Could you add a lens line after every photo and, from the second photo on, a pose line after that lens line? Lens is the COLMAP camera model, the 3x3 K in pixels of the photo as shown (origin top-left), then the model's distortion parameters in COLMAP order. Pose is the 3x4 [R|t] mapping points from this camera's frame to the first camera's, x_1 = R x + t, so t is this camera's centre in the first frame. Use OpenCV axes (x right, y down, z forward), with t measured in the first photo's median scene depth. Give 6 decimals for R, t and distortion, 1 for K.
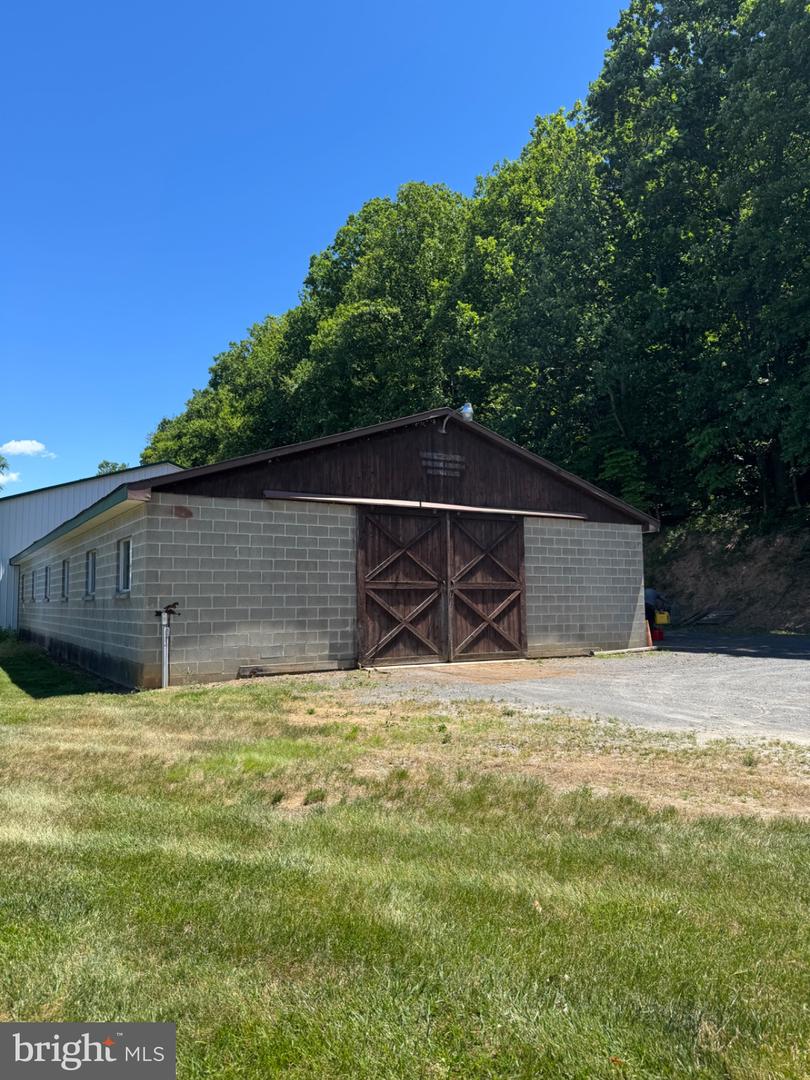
lens RADIAL K [[739.3, 0, 404.3], [0, 739.3, 512.1], [0, 0, 1]] dist [0.100104, 0.000088]
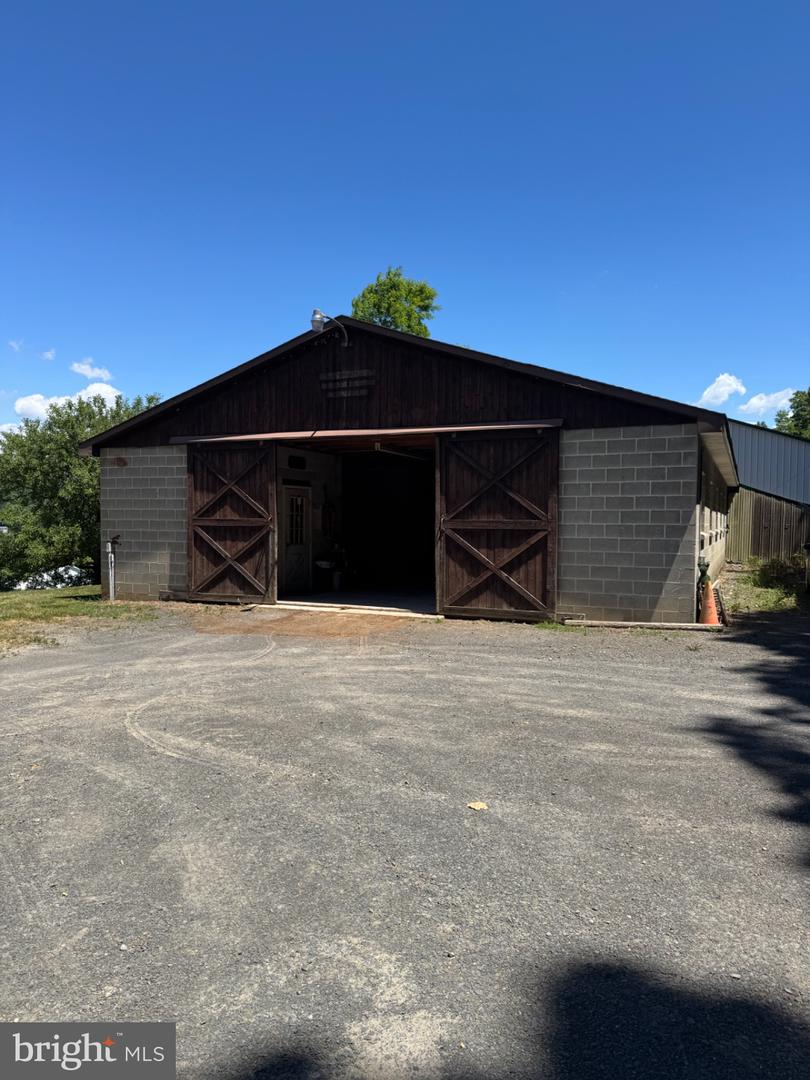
lens RADIAL K [[737.9, 0, 405.0], [0, 737.9, 540.0], [0, 0, 1]] dist [0.092626, -0.000667]
pose [[0.574156, 0.016762, -0.818575, 0.809865], [0.072399, 0.994834, 0.071153, 0.060862], [0.815539, -0.100118, 0.569976, 0.549406]]
